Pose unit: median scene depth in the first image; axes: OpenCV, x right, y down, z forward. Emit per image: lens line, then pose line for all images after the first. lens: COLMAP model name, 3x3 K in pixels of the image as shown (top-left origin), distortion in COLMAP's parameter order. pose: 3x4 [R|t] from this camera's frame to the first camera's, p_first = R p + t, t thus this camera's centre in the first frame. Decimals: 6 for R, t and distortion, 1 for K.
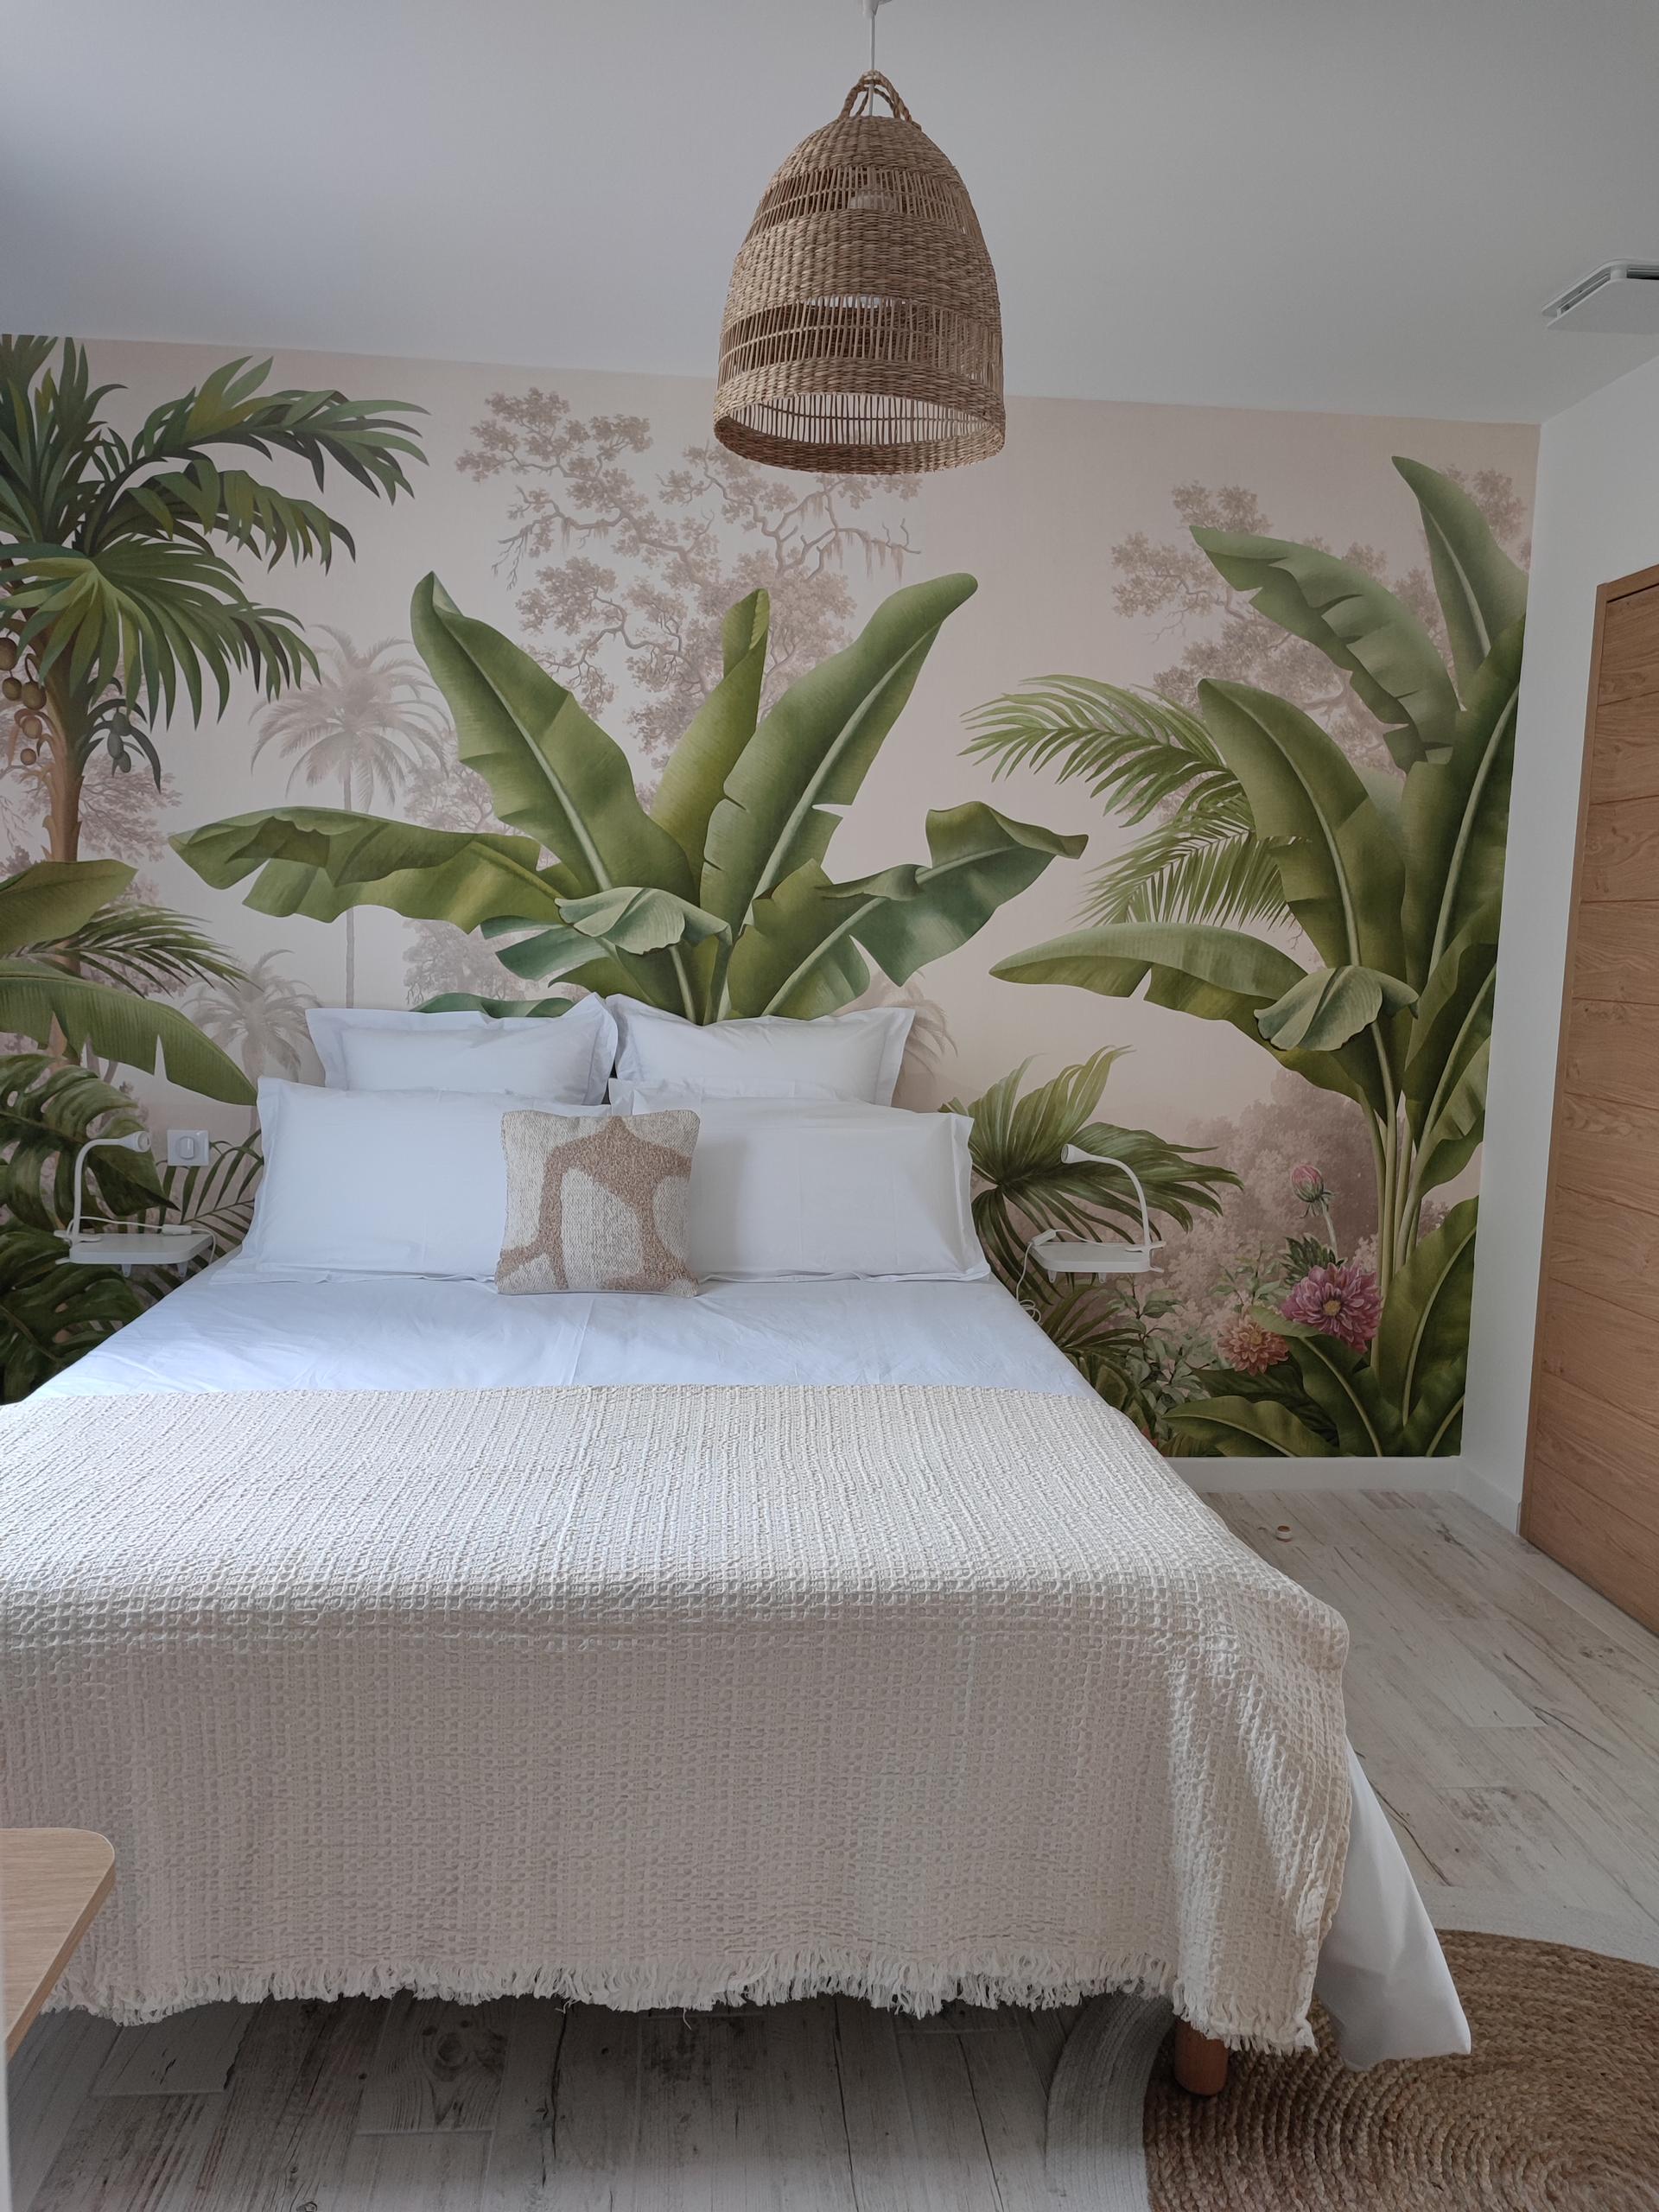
lens RADIAL K [[1612.3, 0, 834.1], [0, 1612.3, 1122.7], [0, 0, 1]] dist [0.045529, -0.043367]
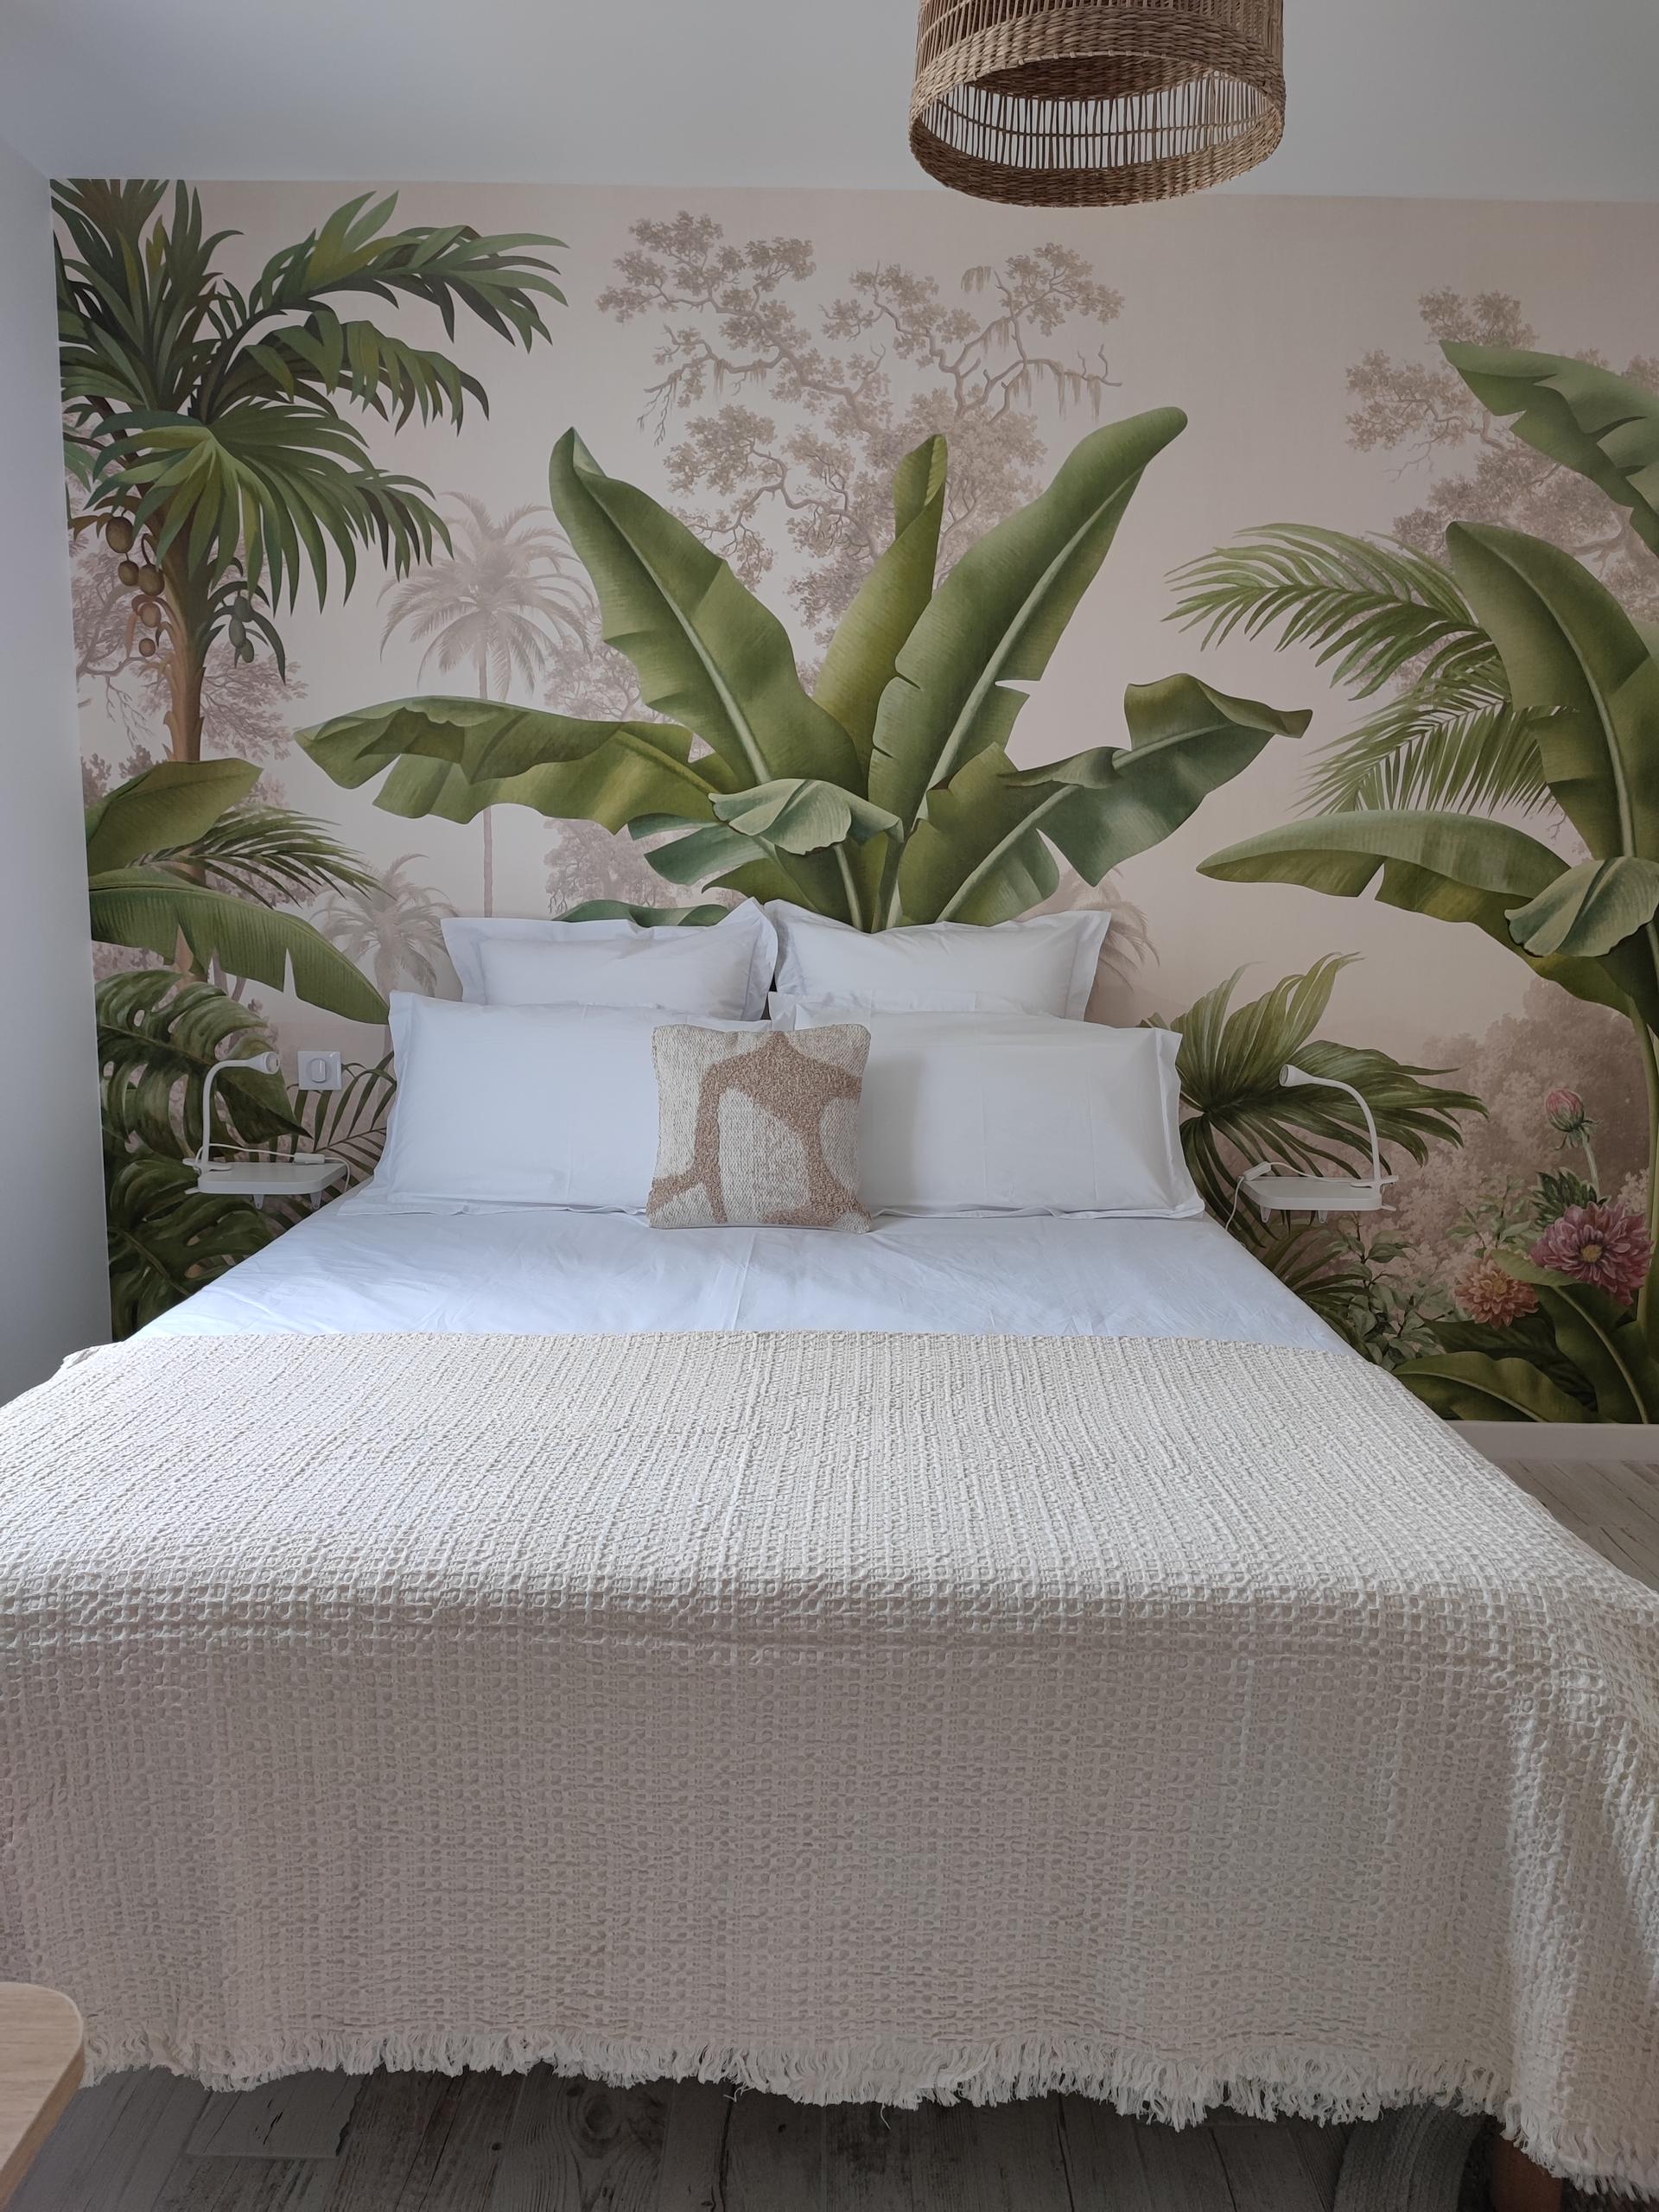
lens RADIAL K [[1612.3, 0, 834.1], [0, 1612.3, 1122.7], [0, 0, 1]] dist [0.045529, -0.043367]
pose [[0.995867, 0.000609, -0.090821, -0.021568], [0.002421, 0.999444, 0.033248, 0.015922], [0.090791, -0.033331, 0.995312, 0.106033]]
